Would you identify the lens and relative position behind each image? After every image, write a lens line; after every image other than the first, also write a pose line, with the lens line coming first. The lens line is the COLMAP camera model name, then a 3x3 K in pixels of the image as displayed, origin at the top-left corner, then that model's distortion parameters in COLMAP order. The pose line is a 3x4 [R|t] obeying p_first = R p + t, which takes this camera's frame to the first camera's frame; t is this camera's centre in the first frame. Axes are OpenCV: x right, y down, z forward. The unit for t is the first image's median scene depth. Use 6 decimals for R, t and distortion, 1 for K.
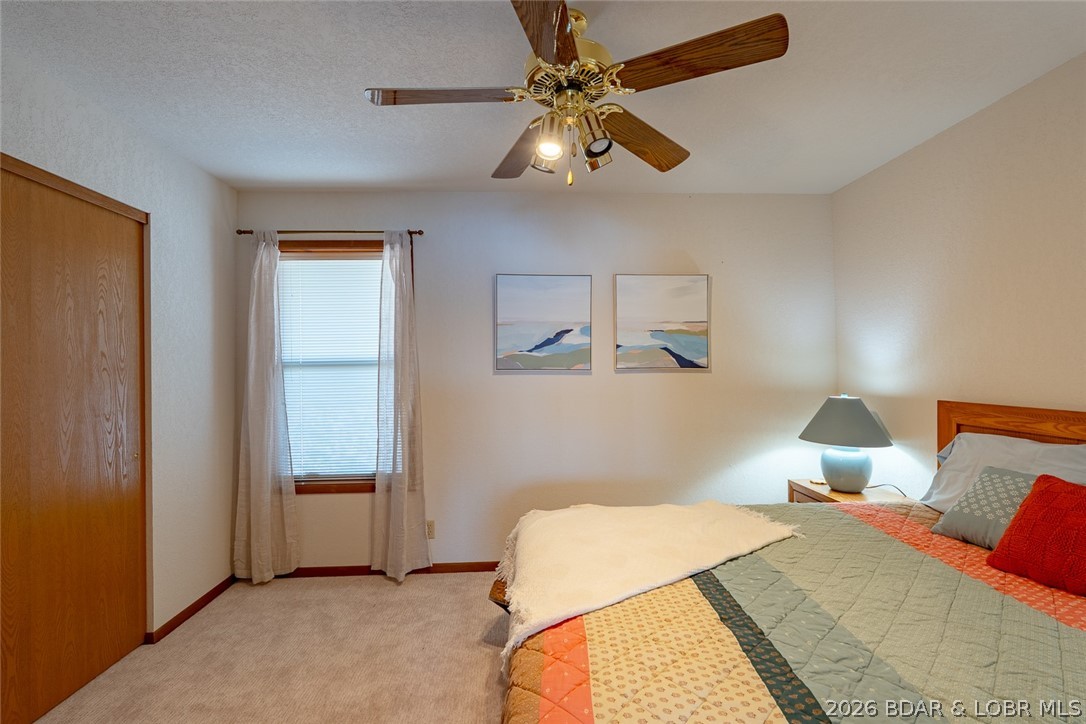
lens RADIAL K [[488.2, 0, 542.6], [0, 488.2, 362.6], [0, 0, 1]] dist [-0.004175, 0.000342]
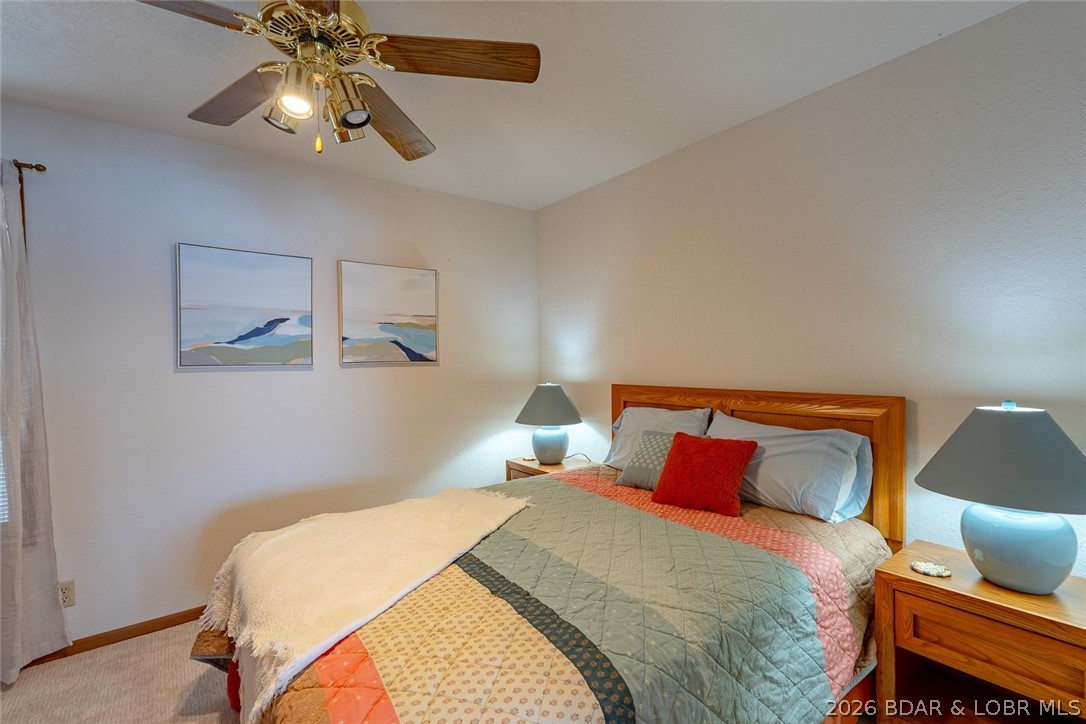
lens RADIAL K [[493.0, 0, 543.5], [0, 493.0, 363.5], [0, 0, 1]] dist [-0.002969, 0.000303]
pose [[0.814234, -0.011373, 0.580425, -0.122762], [0.005488, 0.999914, 0.011895, 0.006566], [-0.580511, -0.006500, 0.814227, 0.039059]]
